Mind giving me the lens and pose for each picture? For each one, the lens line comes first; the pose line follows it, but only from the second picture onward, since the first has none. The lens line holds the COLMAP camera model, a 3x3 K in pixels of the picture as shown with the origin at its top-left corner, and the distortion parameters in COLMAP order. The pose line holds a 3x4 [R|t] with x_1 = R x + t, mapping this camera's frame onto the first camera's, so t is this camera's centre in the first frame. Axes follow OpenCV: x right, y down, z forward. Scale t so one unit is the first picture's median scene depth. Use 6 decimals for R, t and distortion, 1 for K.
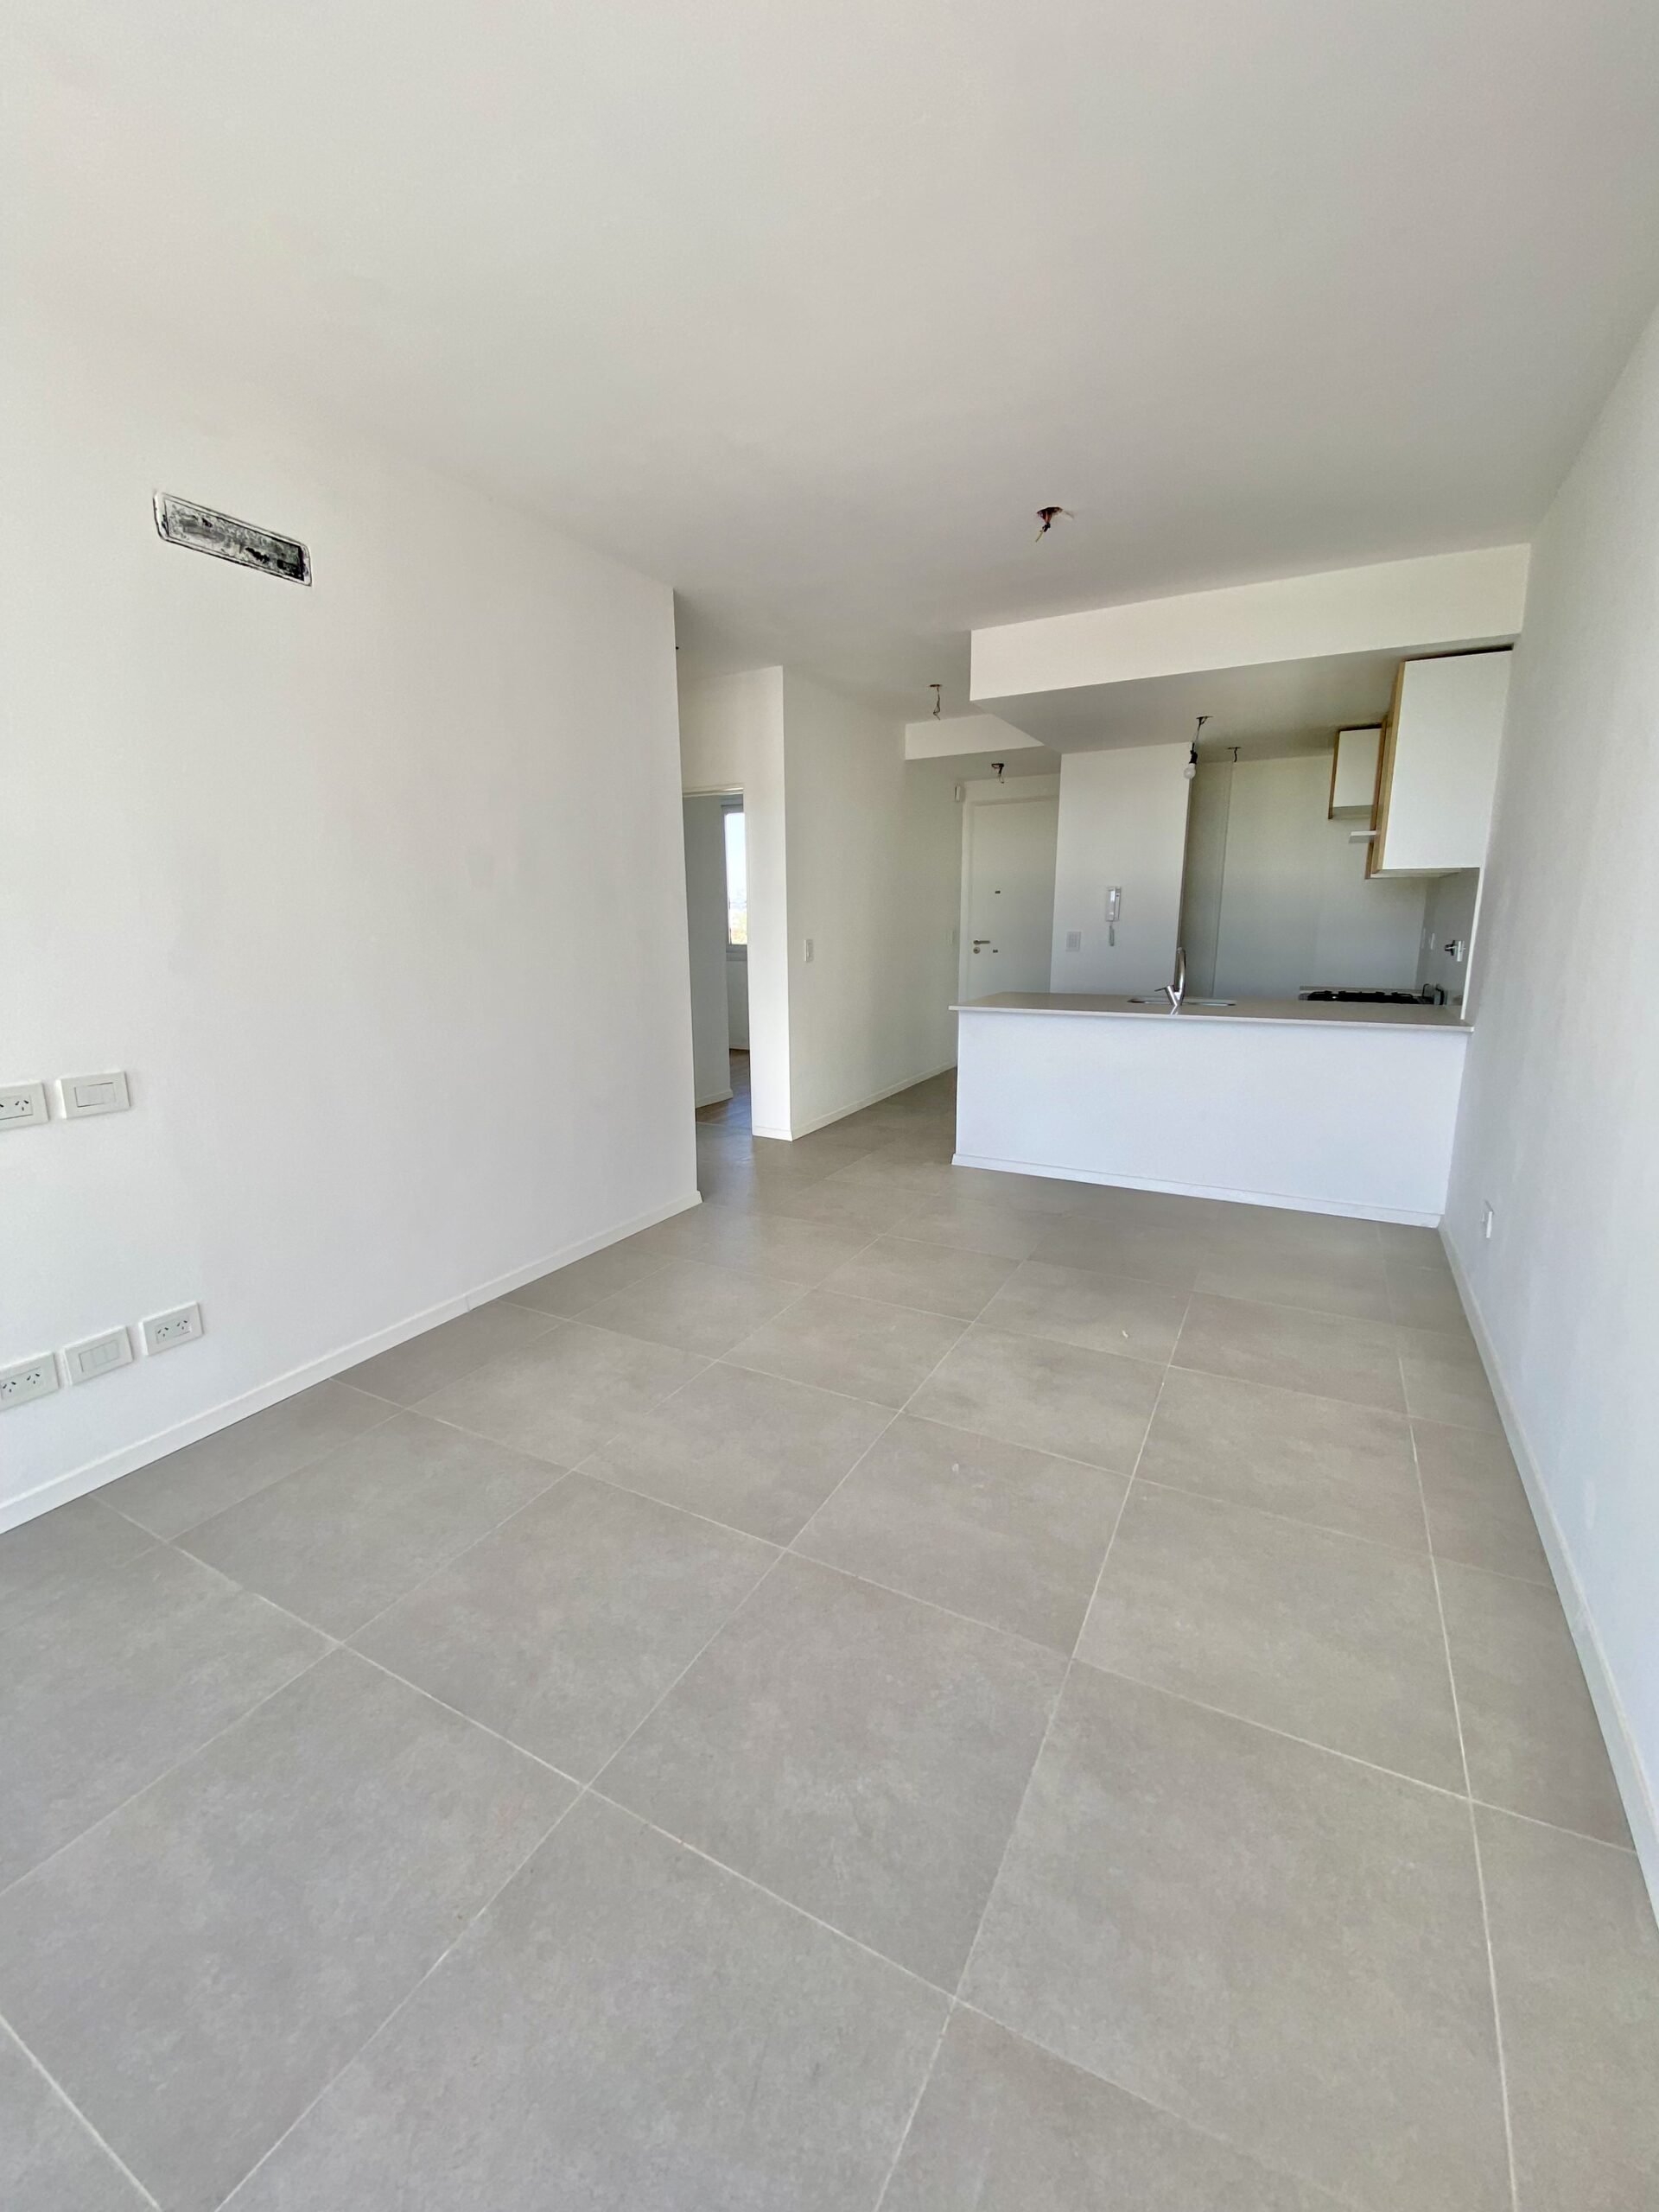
lens RADIAL K [[911.1, 0, 829.1], [0, 911.1, 1105.8], [0, 0, 1]] dist [0.021378, -0.020171]
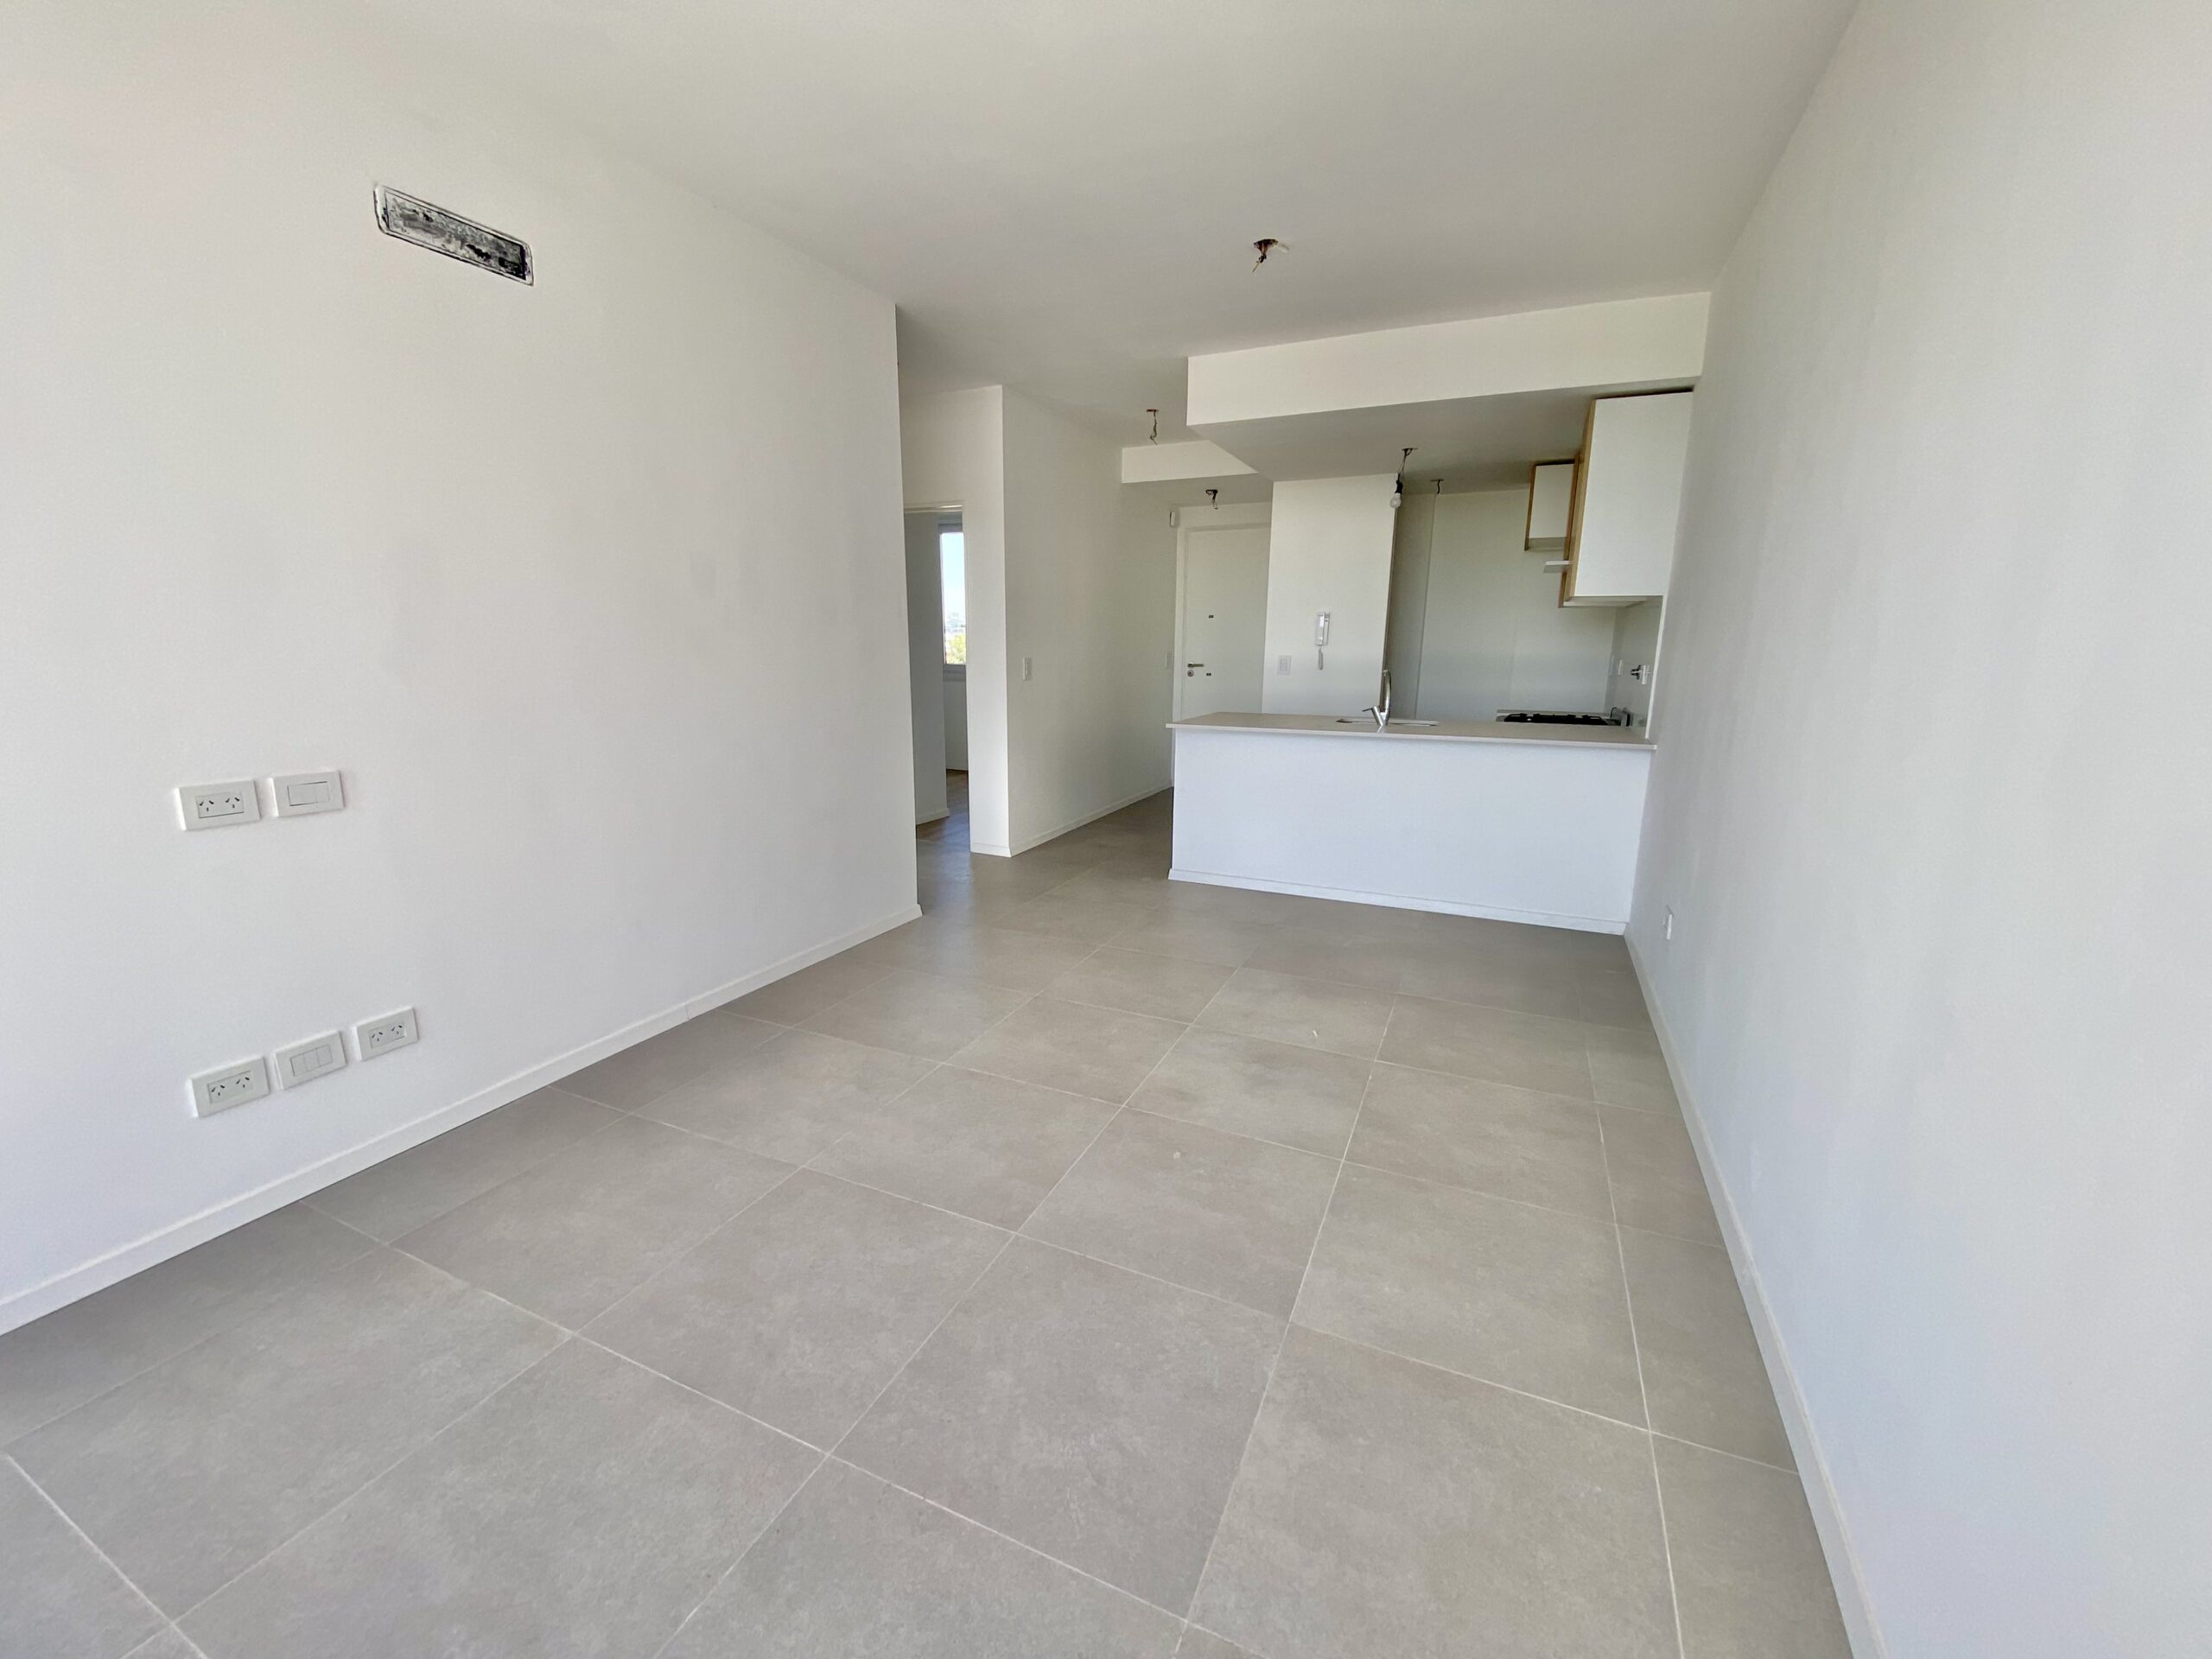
lens RADIAL K [[910.8, 0, 1099.2], [0, 910.8, 832.0], [0, 0, 1]] dist [0.028549, -0.023902]
pose [[0.997906, 0.002338, 0.064635, -0.018617], [-0.002293, 0.999997, -0.000765, 0.027221], [-0.064637, 0.000615, 0.997909, -0.036184]]
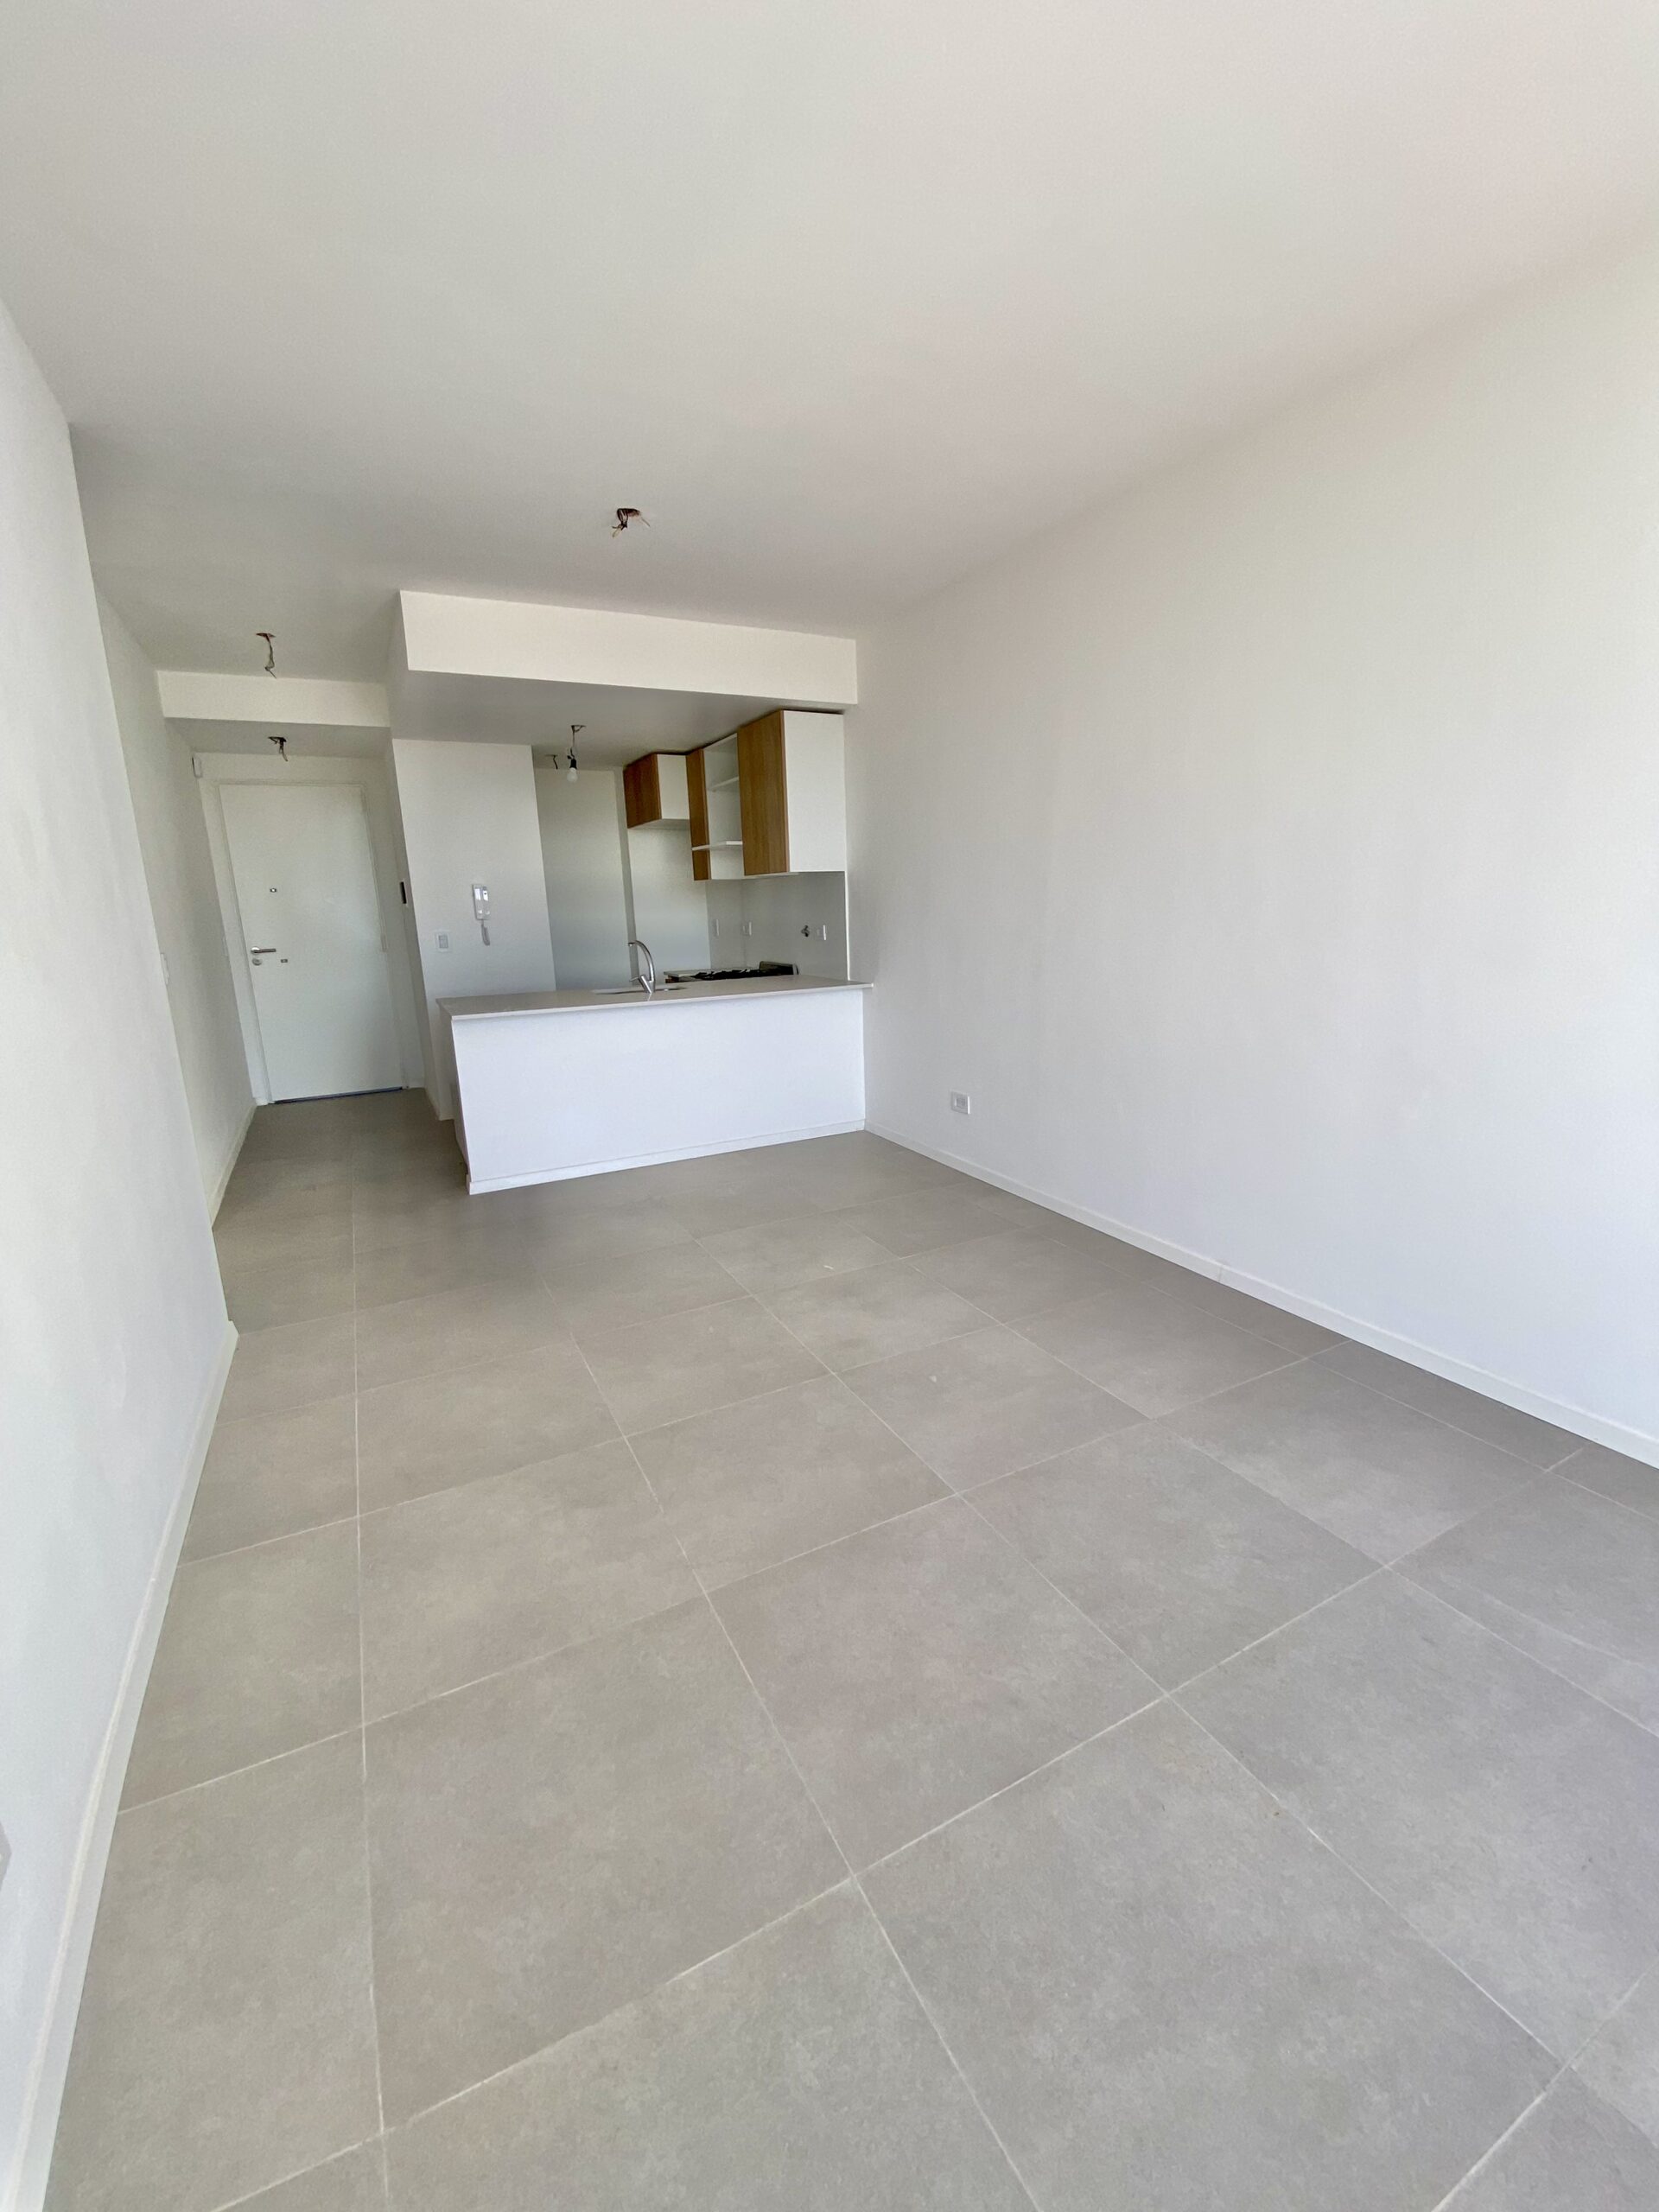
lens RADIAL K [[911.1, 0, 829.1], [0, 911.1, 1105.8], [0, 0, 1]] dist [0.021378, -0.020171]
pose [[0.554242, -0.193402, 0.809575, -0.807755], [0.196423, 0.975551, 0.098580, -0.081614], [-0.808847, 0.104382, 0.578680, 0.407569]]
